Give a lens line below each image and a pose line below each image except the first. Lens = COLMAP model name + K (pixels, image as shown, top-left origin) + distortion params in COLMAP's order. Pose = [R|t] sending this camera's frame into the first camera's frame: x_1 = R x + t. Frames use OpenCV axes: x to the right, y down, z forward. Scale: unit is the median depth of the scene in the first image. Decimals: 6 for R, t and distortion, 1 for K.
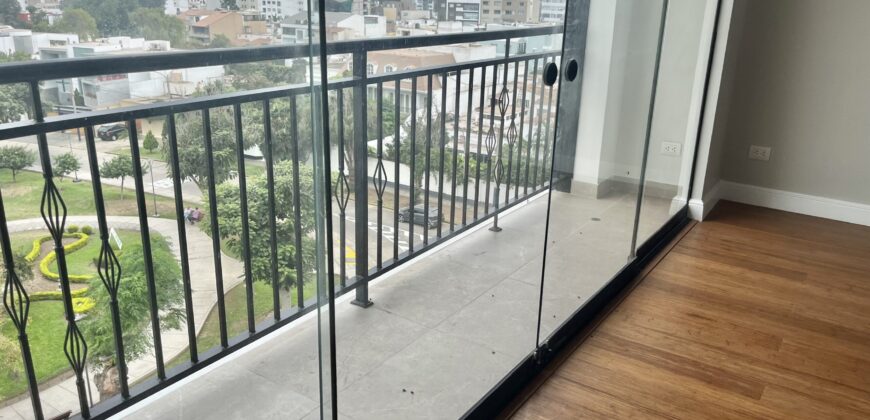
lens RADIAL K [[664.6, 0, 439.1], [0, 664.6, 211.8], [0, 0, 1]] dist [0.026532, -0.030940]
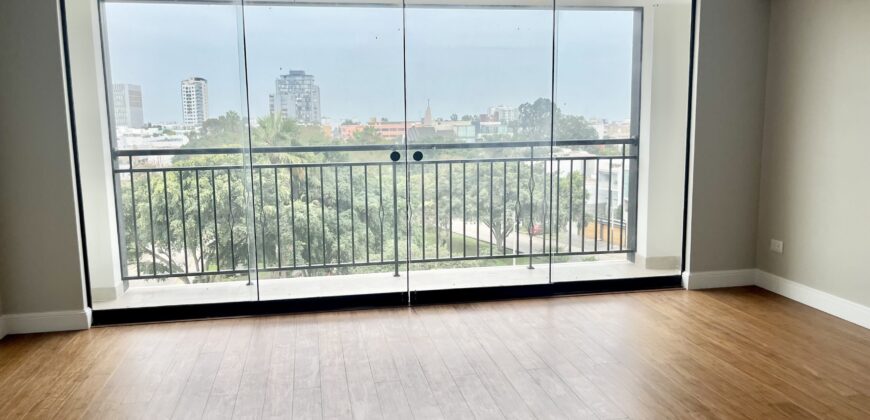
lens RADIAL K [[664.6, 0, 431.2], [0, 664.6, 209.3], [0, 0, 1]] dist [0.026532, -0.030940]
pose [[0.694924, 0.066428, -0.716008, 0.887882], [-0.197768, 0.974981, -0.101490, 0.084201], [0.691352, 0.212132, 0.690675, -0.213658]]
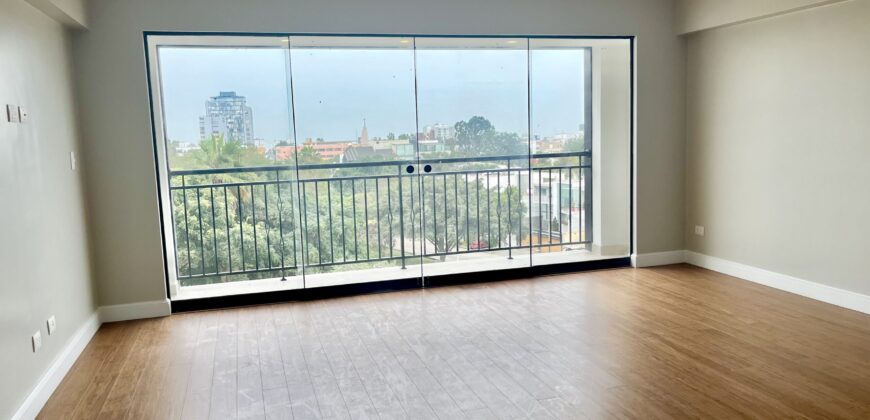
lens RADIAL K [[664.6, 0, 441.9], [0, 664.6, 209.4], [0, 0, 1]] dist [0.026532, -0.030940]
pose [[0.770363, 0.022953, -0.637192, 0.991172], [-0.151036, 0.977478, -0.147391, 0.173658], [0.619459, 0.209783, 0.756480, -0.501163]]
